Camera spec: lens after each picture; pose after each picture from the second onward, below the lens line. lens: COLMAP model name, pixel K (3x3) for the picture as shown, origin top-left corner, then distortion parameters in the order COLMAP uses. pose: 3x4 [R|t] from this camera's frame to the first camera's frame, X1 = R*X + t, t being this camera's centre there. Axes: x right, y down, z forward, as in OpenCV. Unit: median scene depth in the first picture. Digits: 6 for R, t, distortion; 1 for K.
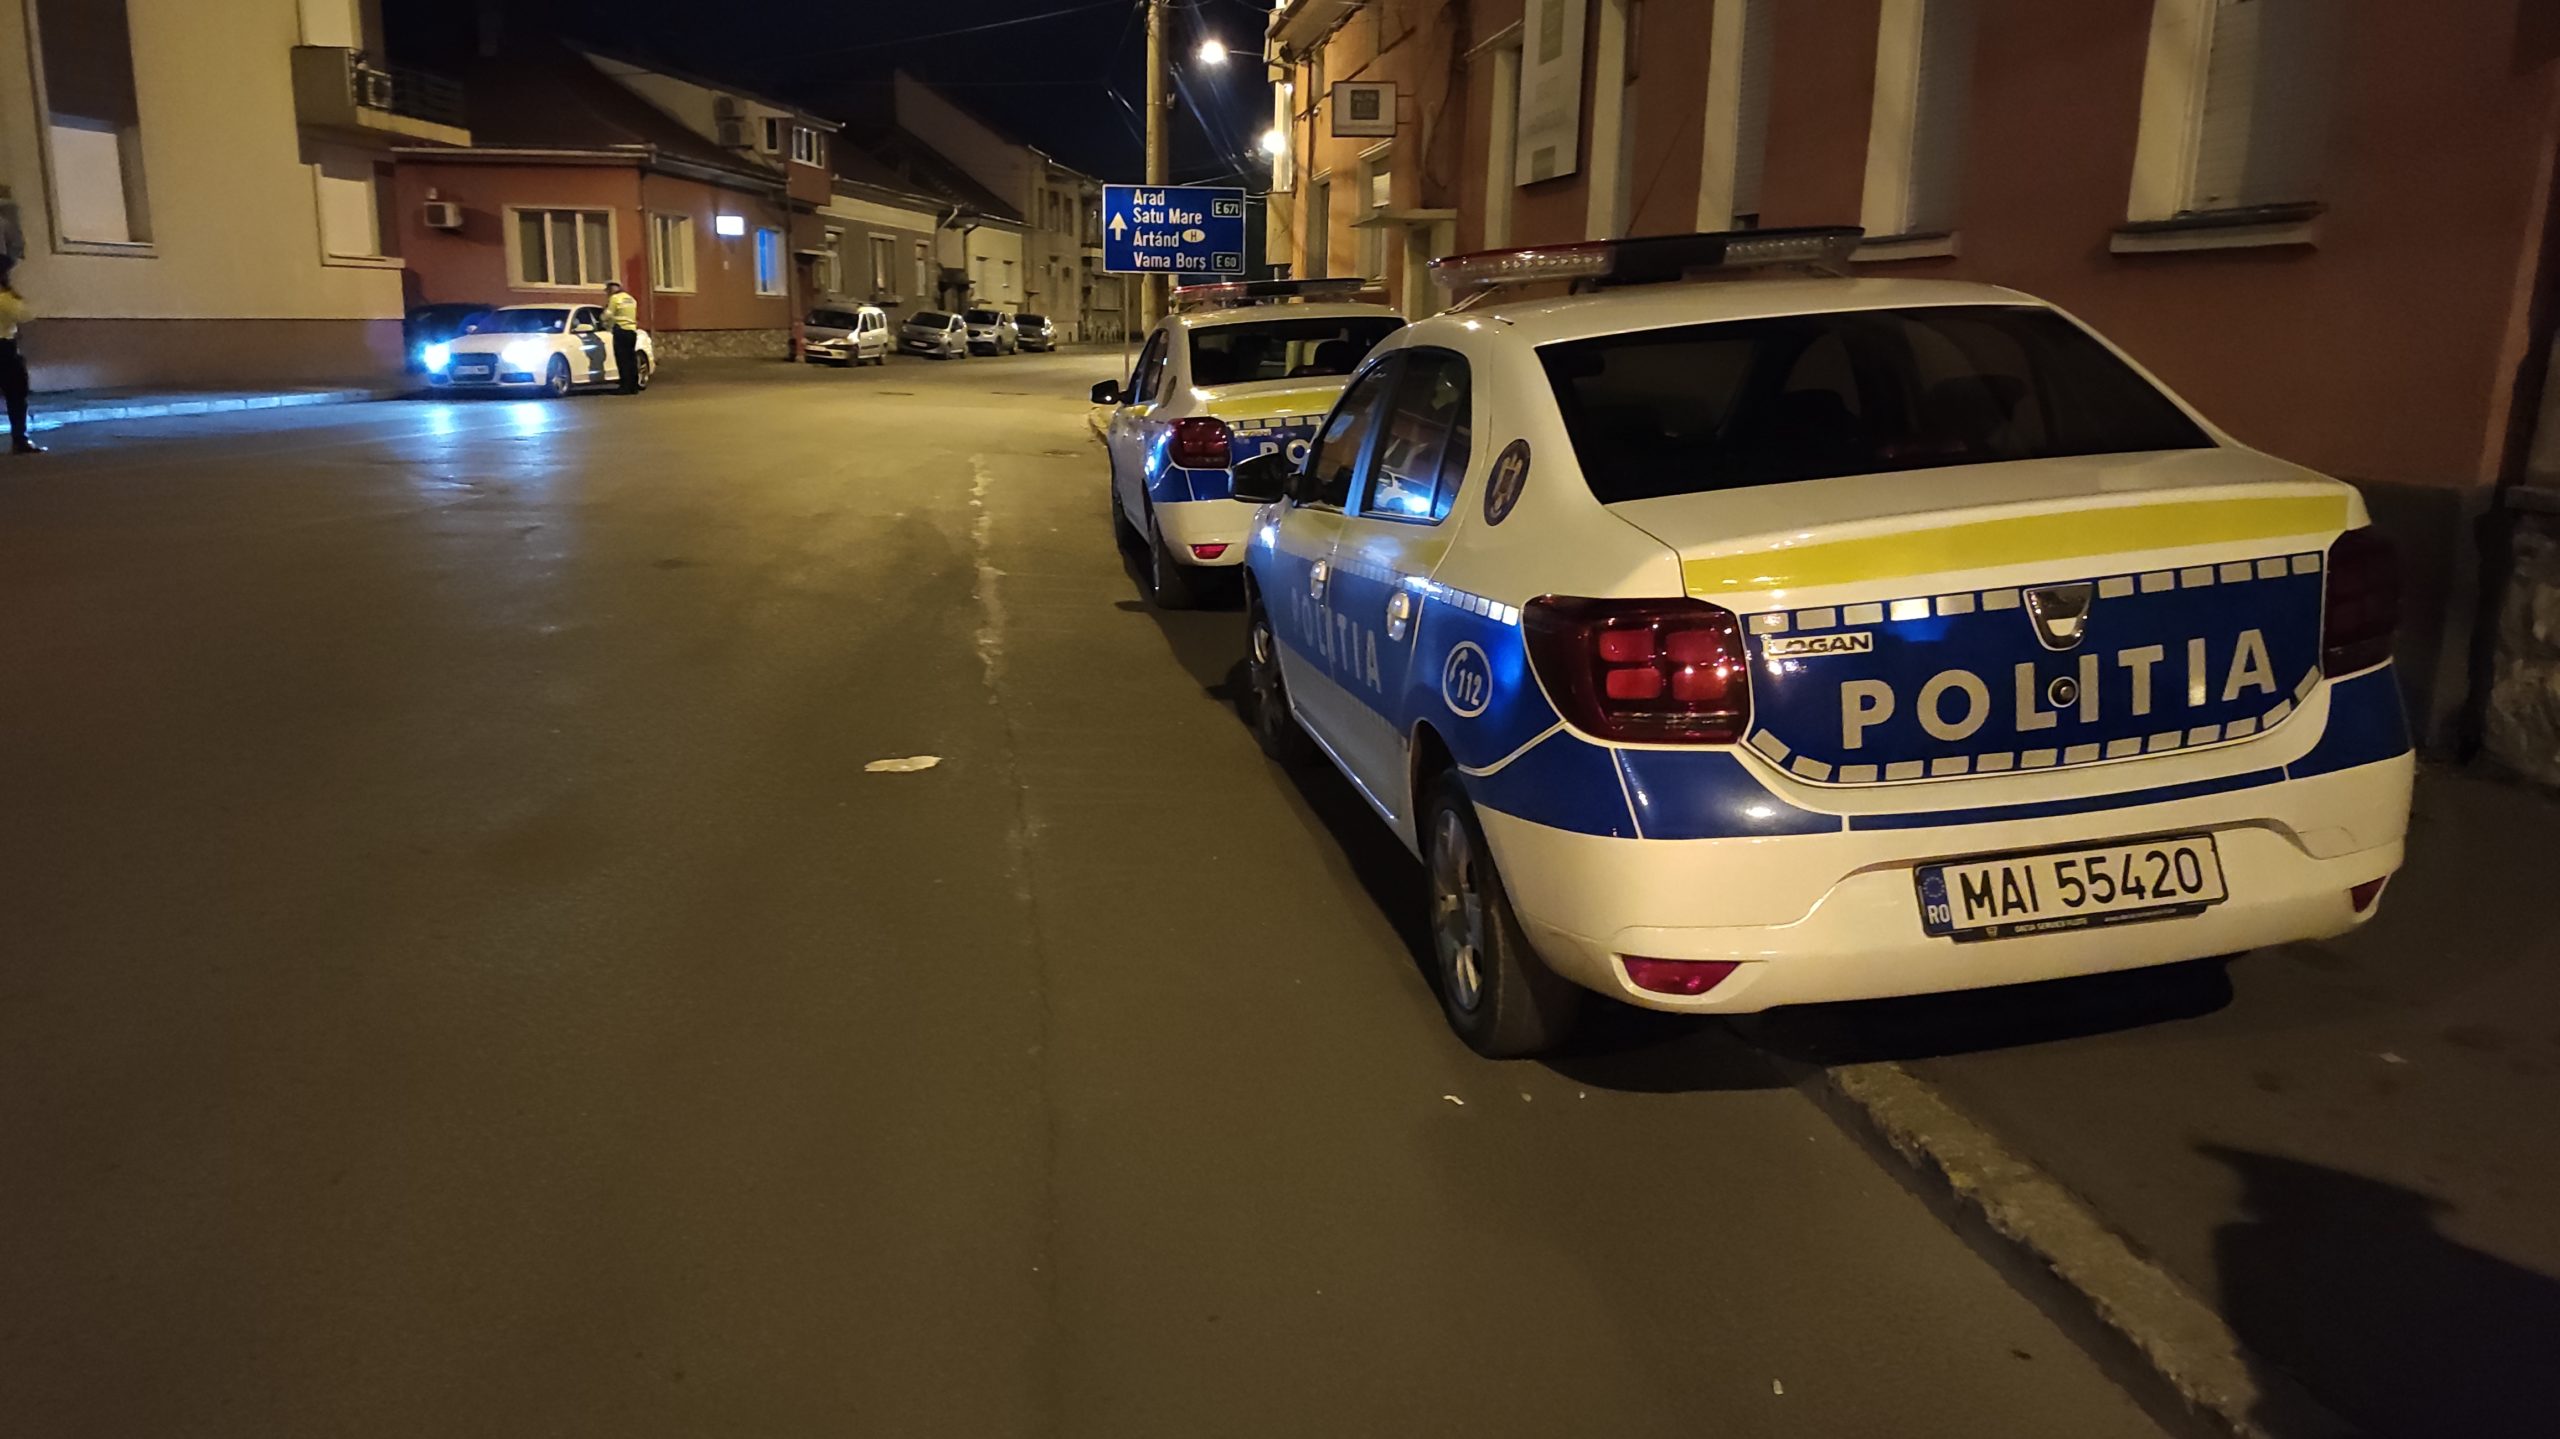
lens RADIAL K [[1874.1, 0, 1280.0], [0, 1874.1, 719.5], [0, 0, 1]] dist [0.039981, -0.003690]
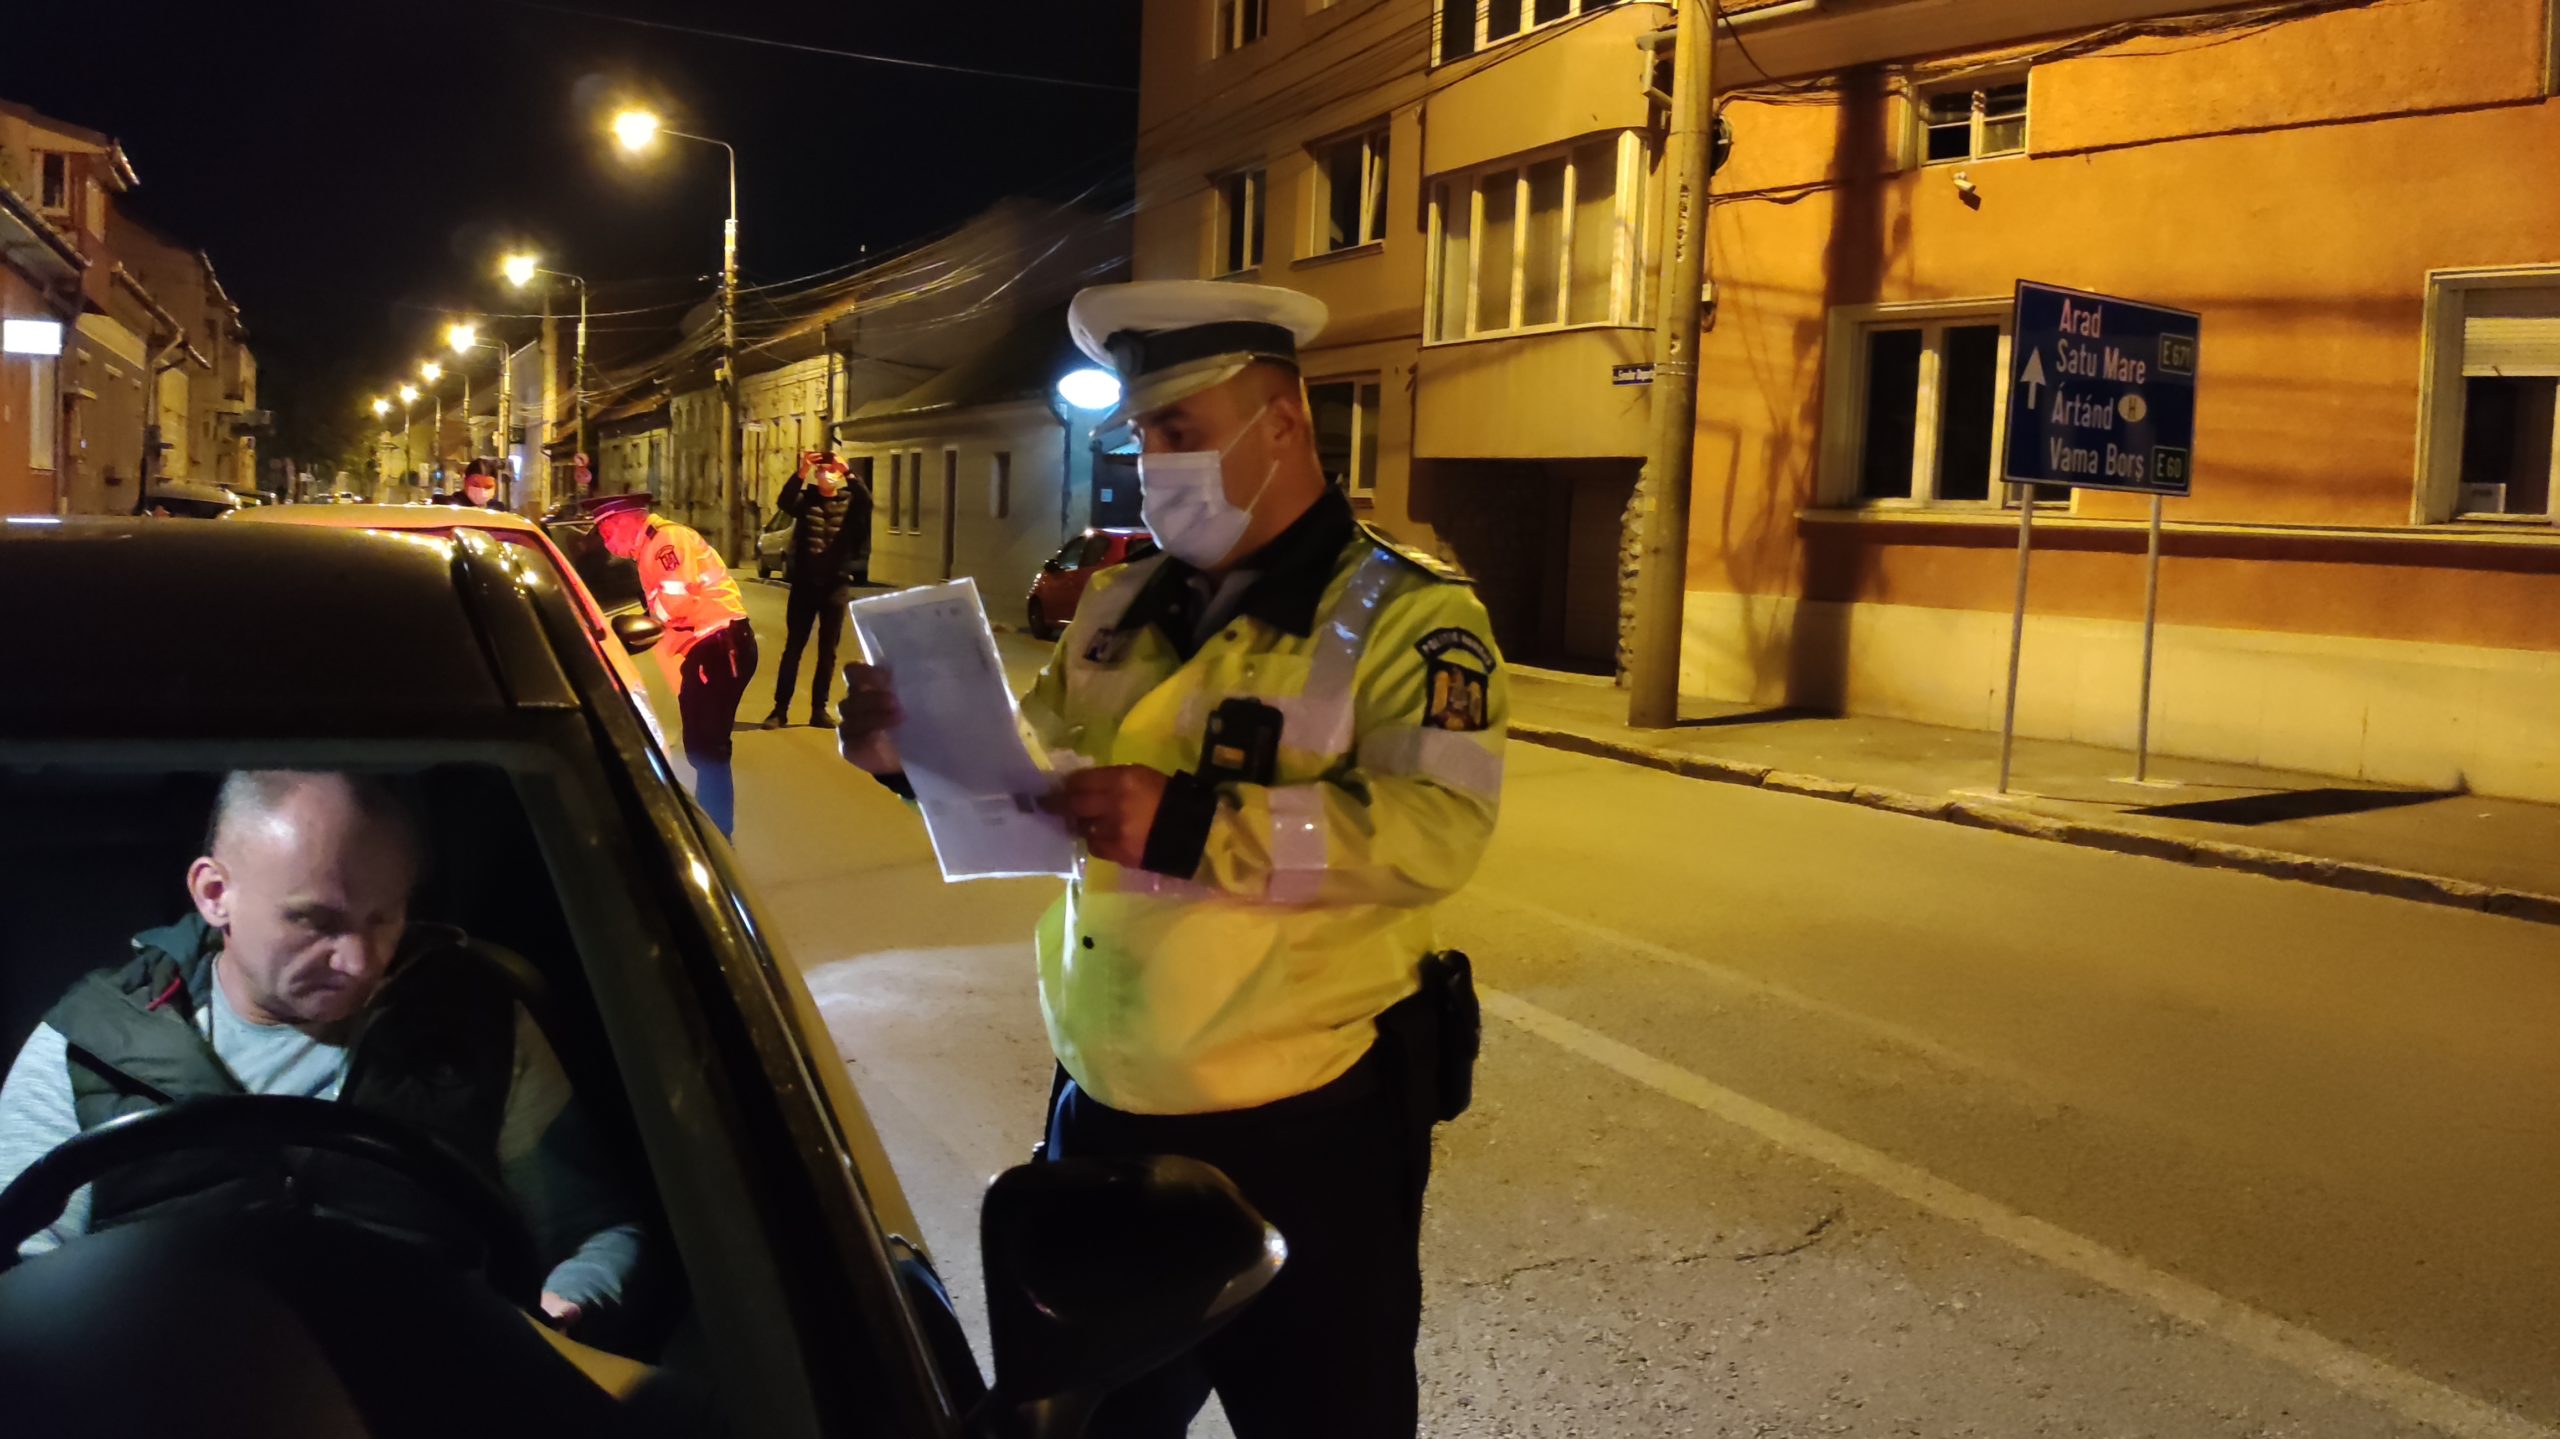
lens RADIAL K [[2009.3, 0, 1281.3], [0, 2009.3, 680.4], [0, 0, 1]] dist [-0.064500, -0.000742]
pose [[0.869630, -0.021448, 0.493237, -0.284751], [0.080394, 0.991873, -0.098613, -0.099586], [-0.487114, 0.125410, 0.864287, 0.428354]]
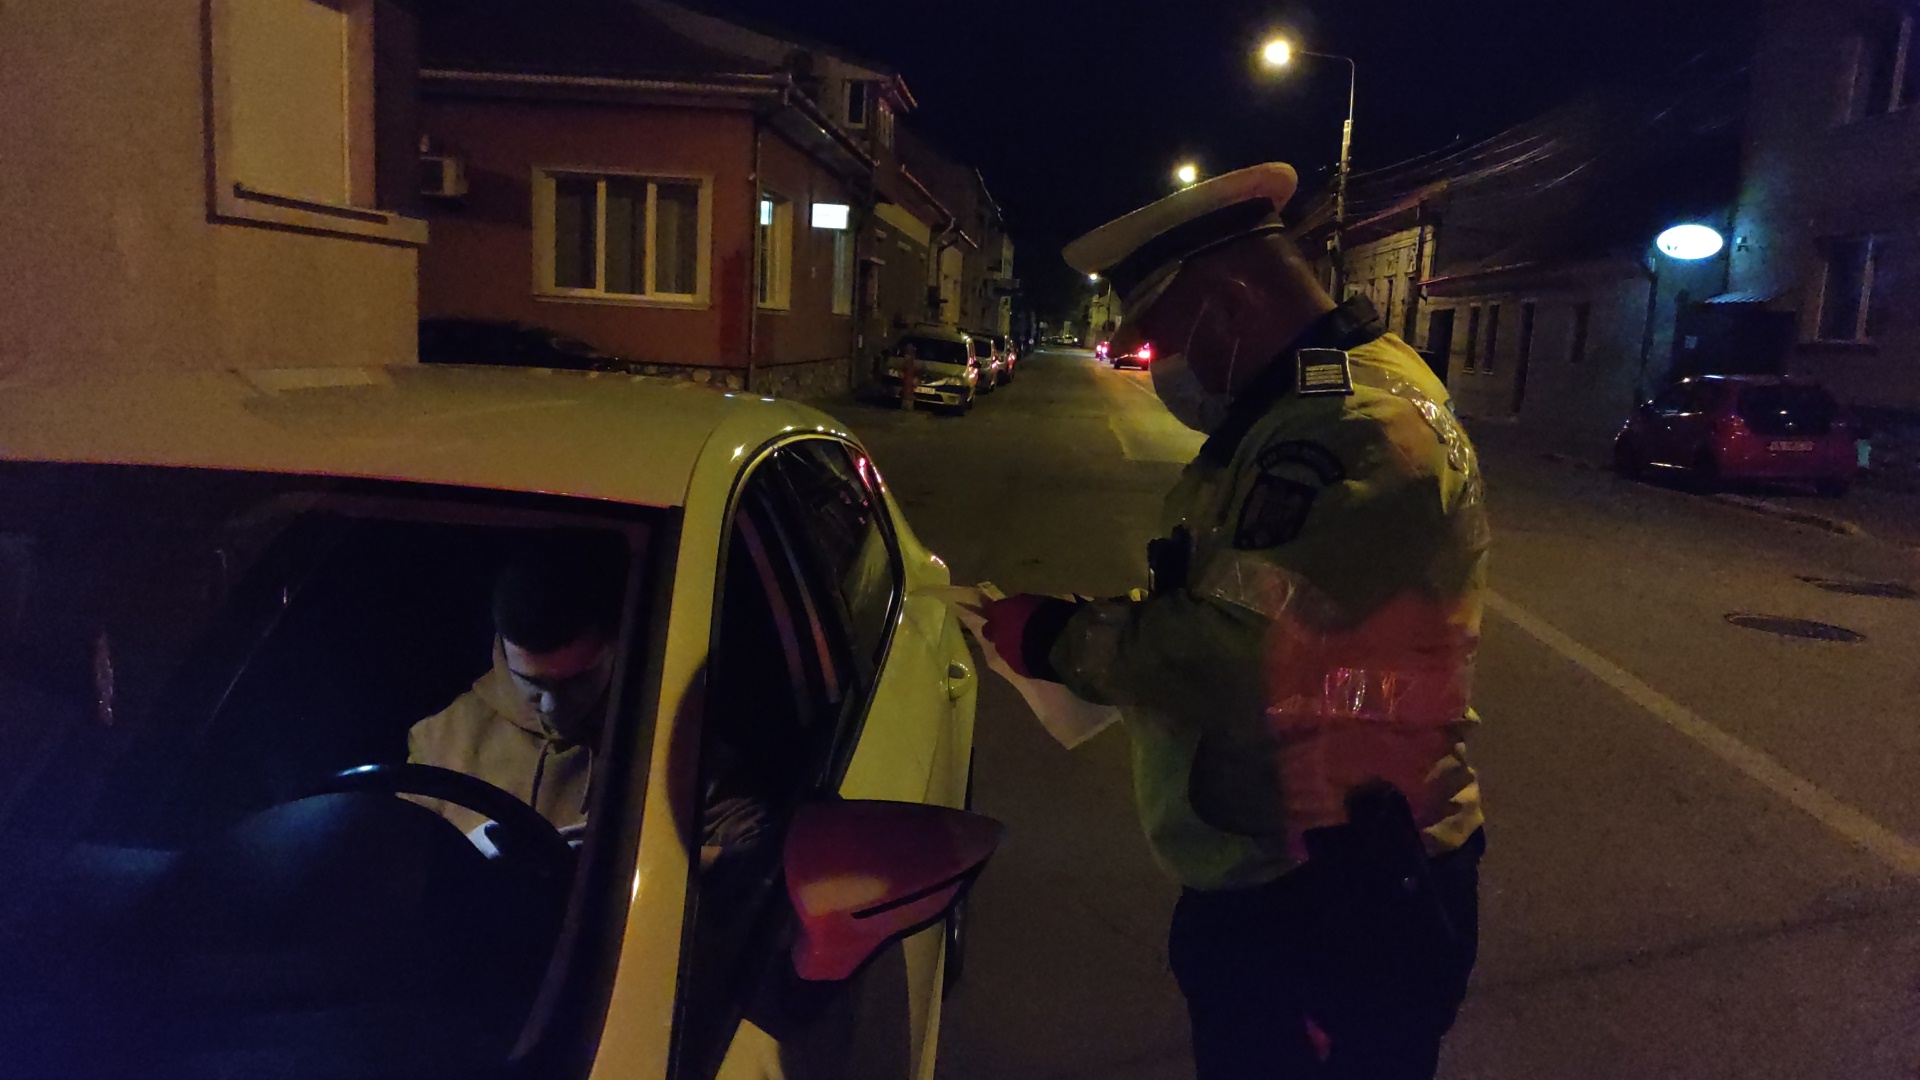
lens RADIAL K [[1405.6, 0, 960.0], [0, 1405.6, 540.0], [0, 0, 1]] dist [0.039981, -0.003690]
pose [[0.999433, 0.033608, 0.002143, -0.263366], [-0.033406, 0.997445, -0.063148, -0.121739], [-0.004259, 0.063041, 0.998002, 0.533143]]
